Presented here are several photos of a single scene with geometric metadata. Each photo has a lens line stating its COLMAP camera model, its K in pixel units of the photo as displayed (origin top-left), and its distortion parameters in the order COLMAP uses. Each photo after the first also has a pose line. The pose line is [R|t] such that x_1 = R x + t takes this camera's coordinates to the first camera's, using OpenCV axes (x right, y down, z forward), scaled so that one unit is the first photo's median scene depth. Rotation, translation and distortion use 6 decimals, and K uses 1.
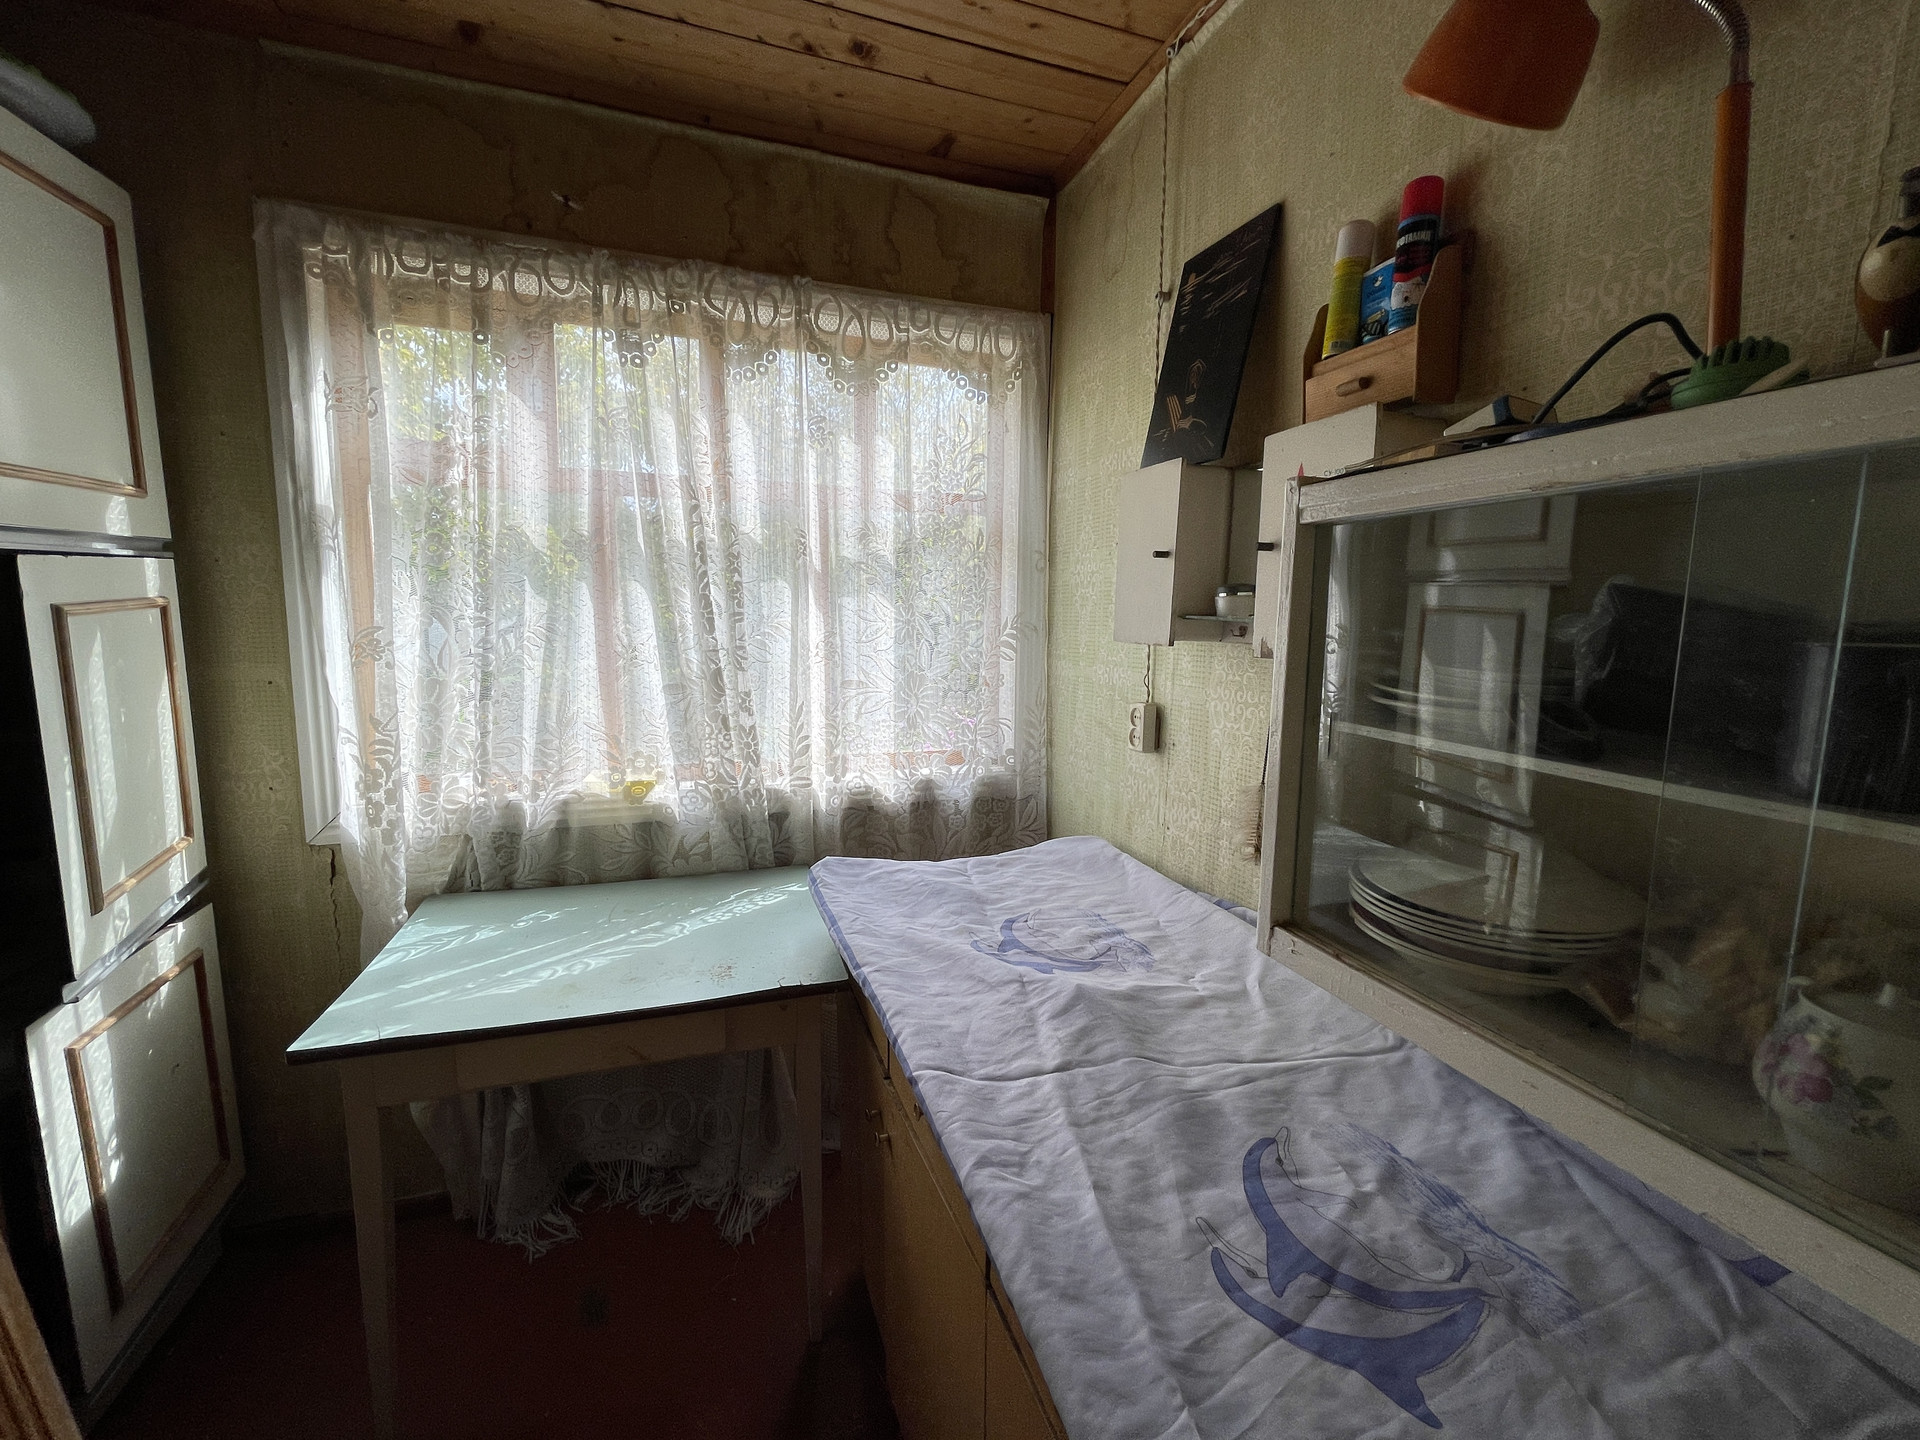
lens RADIAL K [[774.0, 0, 957.5], [0, 774.0, 716.7], [0, 0, 1]] dist [-0.004252, -0.000098]
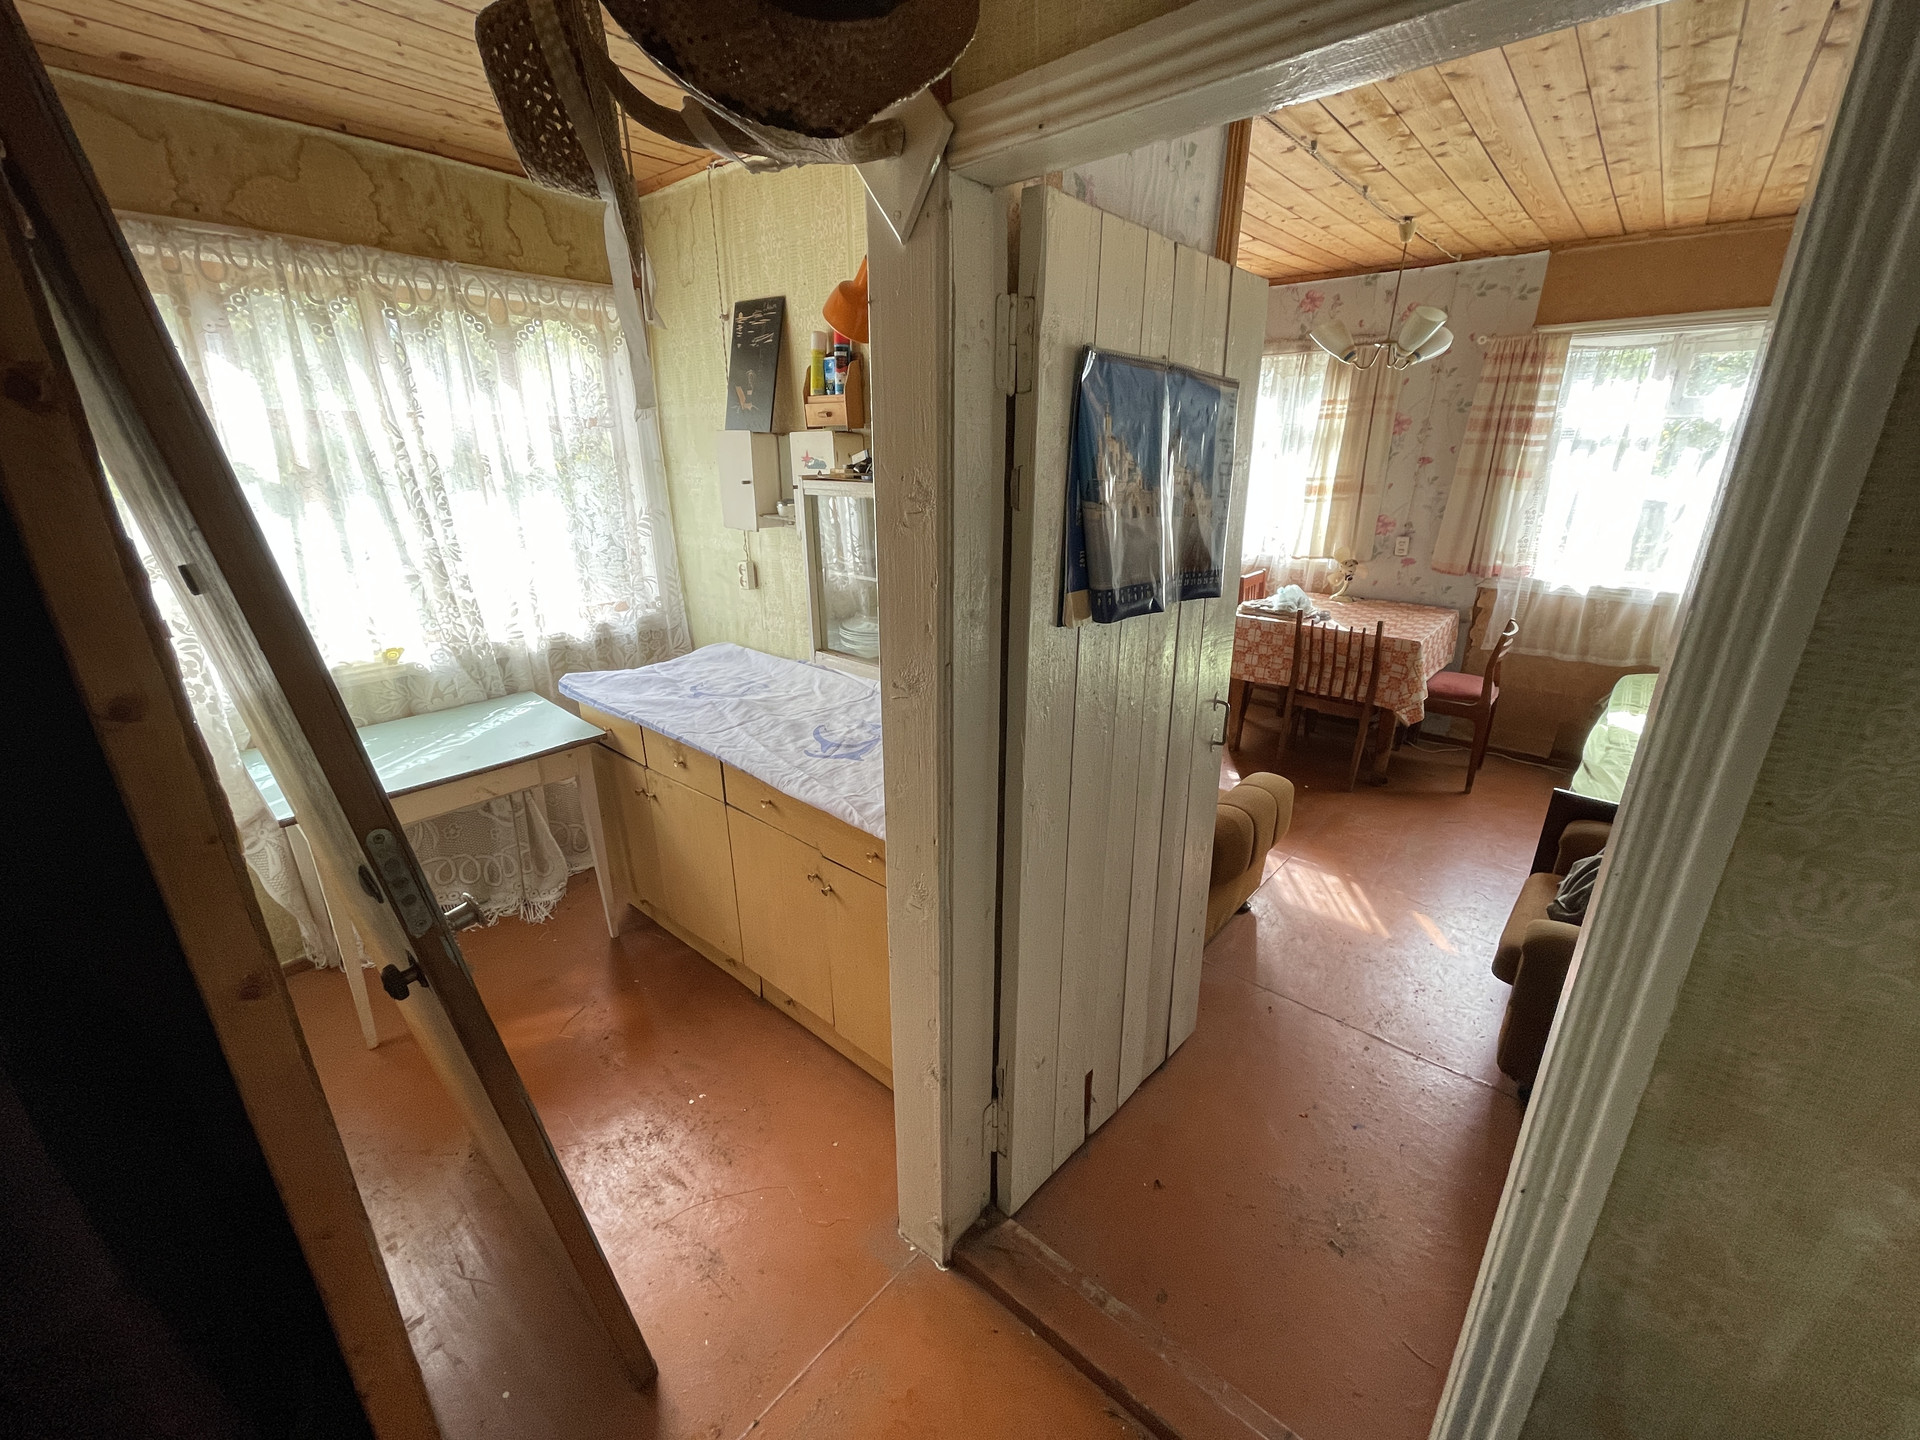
lens RADIAL K [[774.0, 0, 957.8], [0, 774.0, 716.7], [0, 0, 1]] dist [-0.004252, -0.000098]
pose [[0.861620, -0.180879, 0.474230, -0.250102], [0.078461, 0.970579, 0.227640, -0.038000], [-0.501453, -0.158931, 0.850462, -0.822475]]
